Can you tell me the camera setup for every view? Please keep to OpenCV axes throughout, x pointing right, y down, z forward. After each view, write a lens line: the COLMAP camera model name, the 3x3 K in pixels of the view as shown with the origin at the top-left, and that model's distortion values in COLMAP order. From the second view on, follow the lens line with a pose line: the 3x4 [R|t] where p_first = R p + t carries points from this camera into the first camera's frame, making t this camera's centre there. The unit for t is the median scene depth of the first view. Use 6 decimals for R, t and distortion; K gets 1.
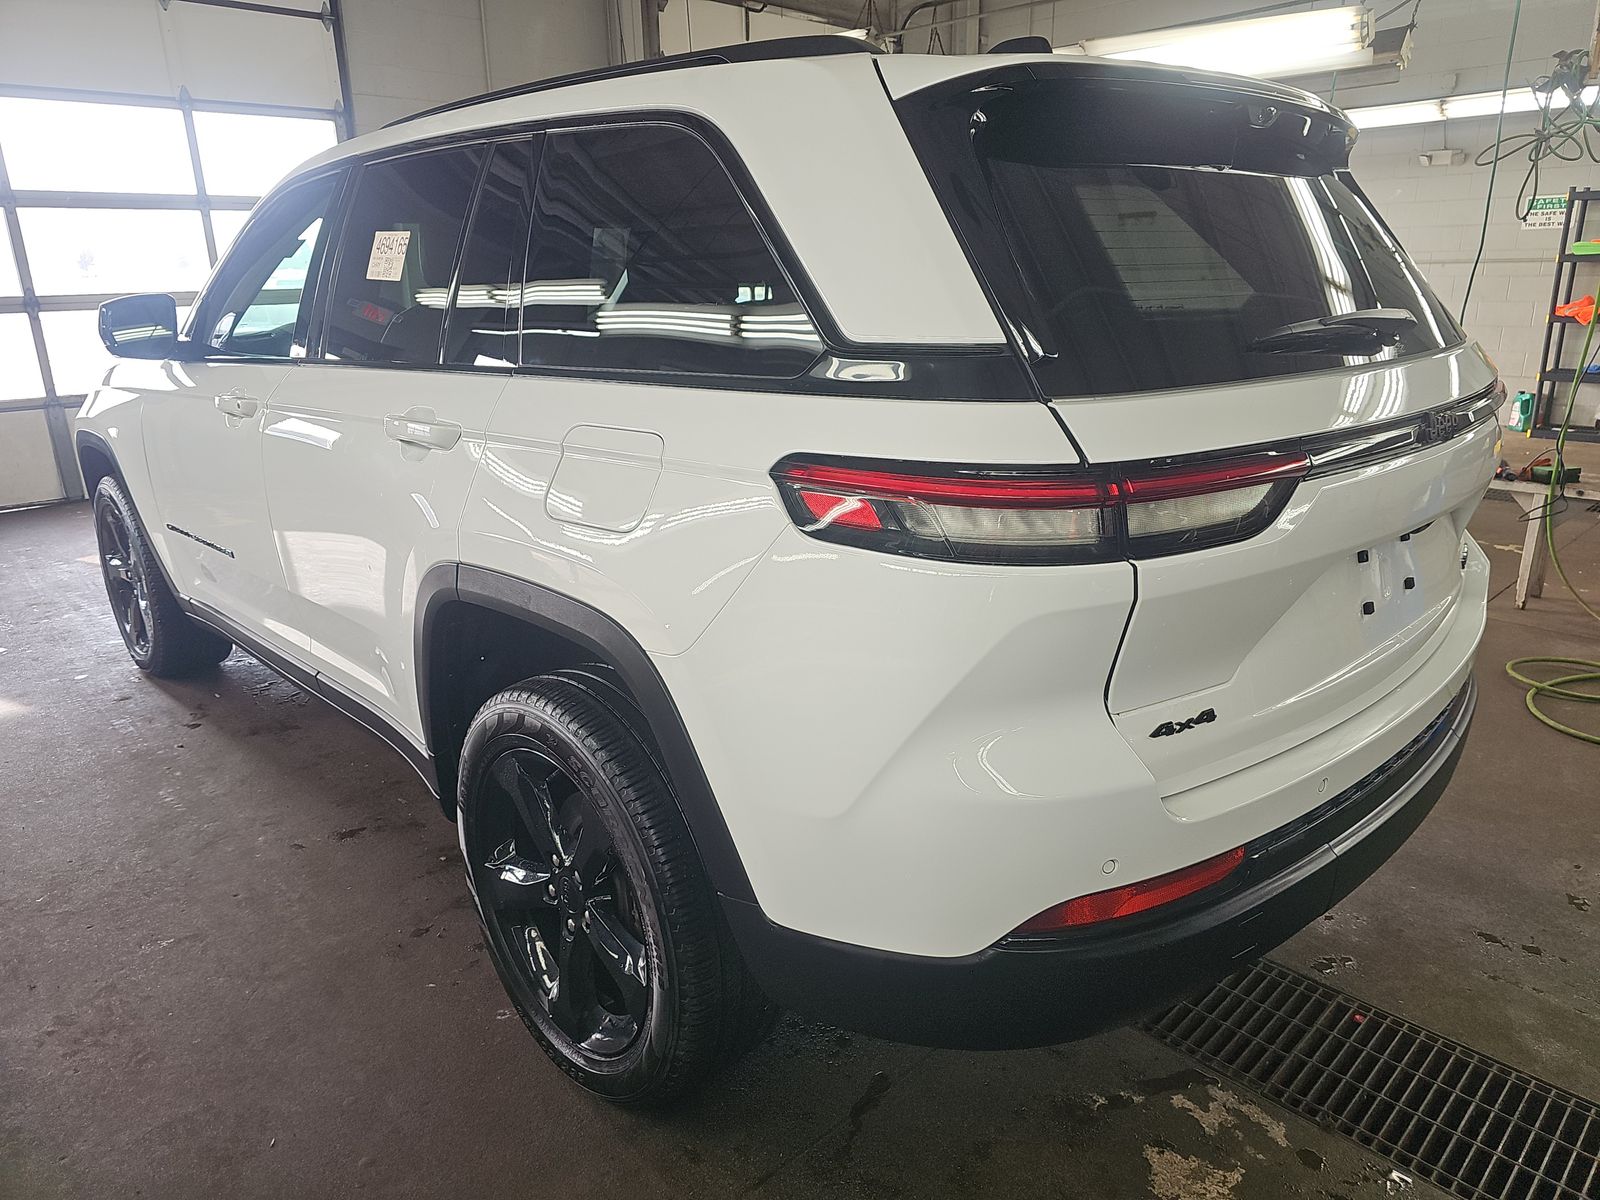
lens RADIAL K [[1071.9, 0, 791.2], [0, 1071.9, 604.2], [0, 0, 1]] dist [-0.009382, -0.002861]
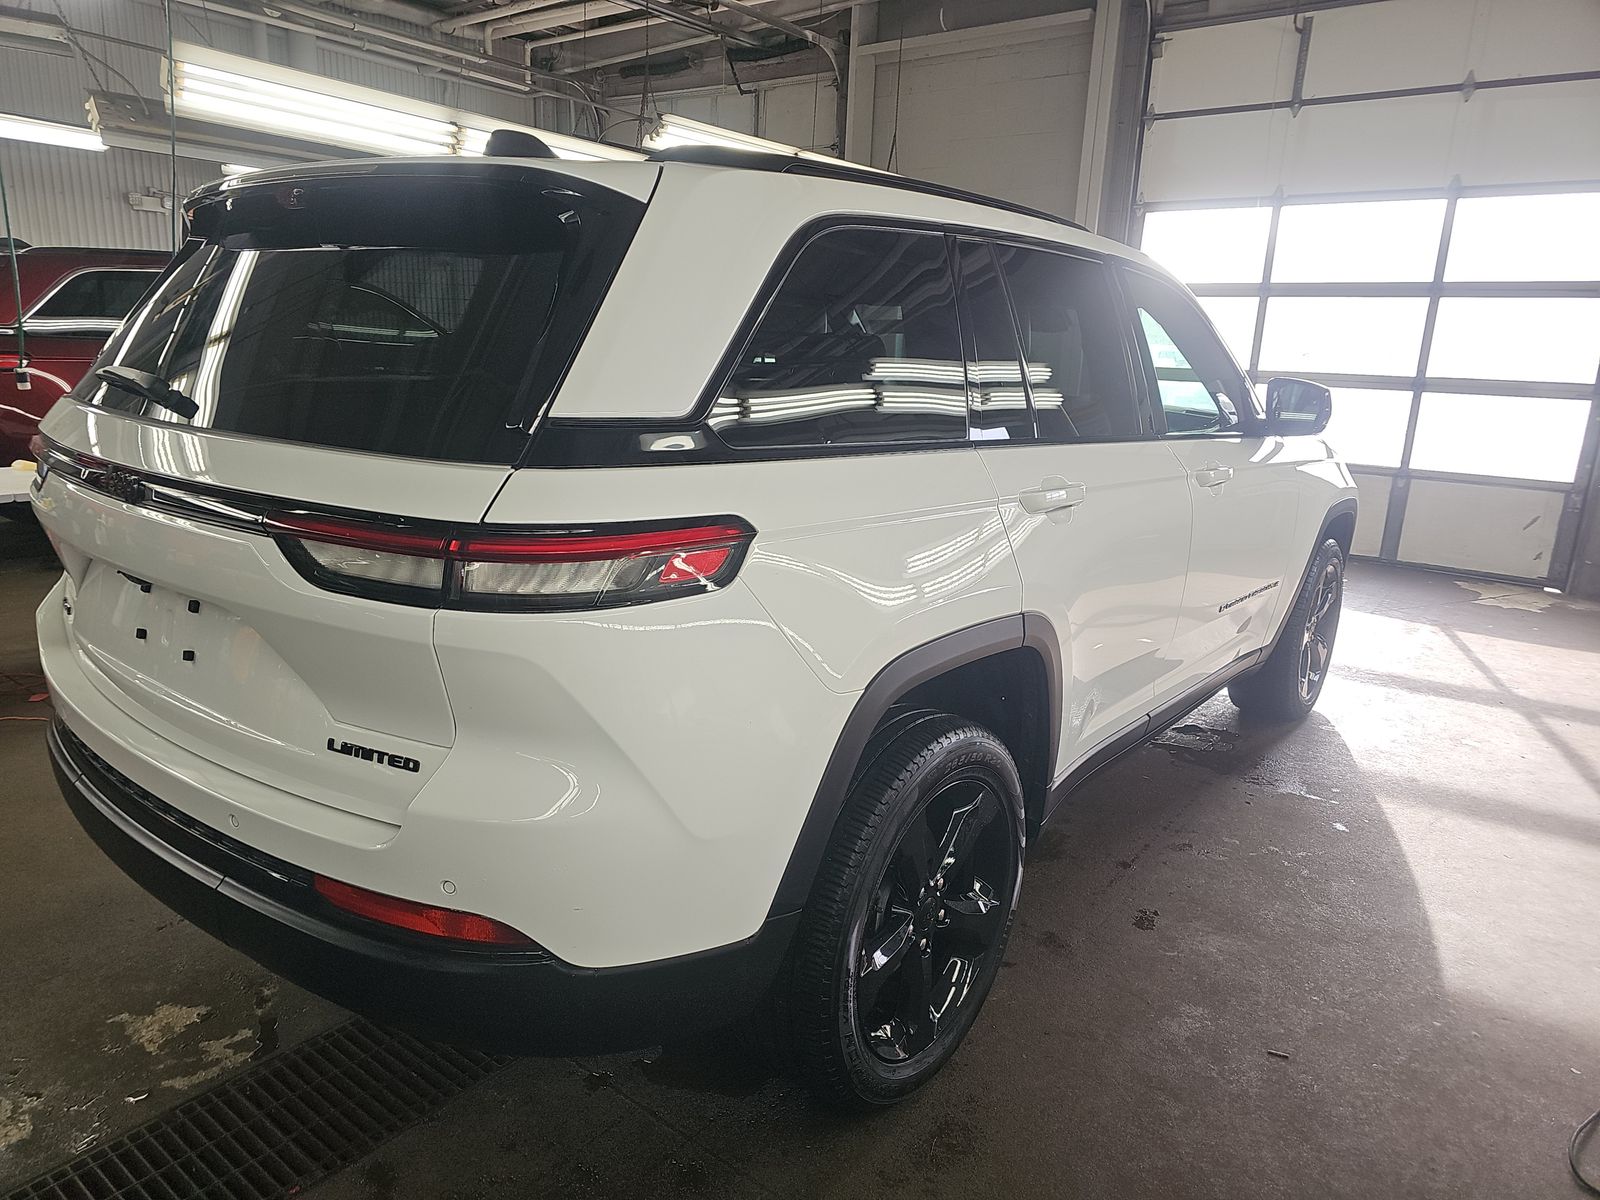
lens RADIAL K [[1071.9, 0, 786.7], [0, 1071.9, 610.2], [0, 0, 1]] dist [-0.009382, -0.002861]
pose [[0.123495, 0.252201, -0.959762, 0.945469], [-0.324197, 0.924350, 0.201180, -0.254291], [0.937894, 0.286307, 0.195915, 0.786474]]
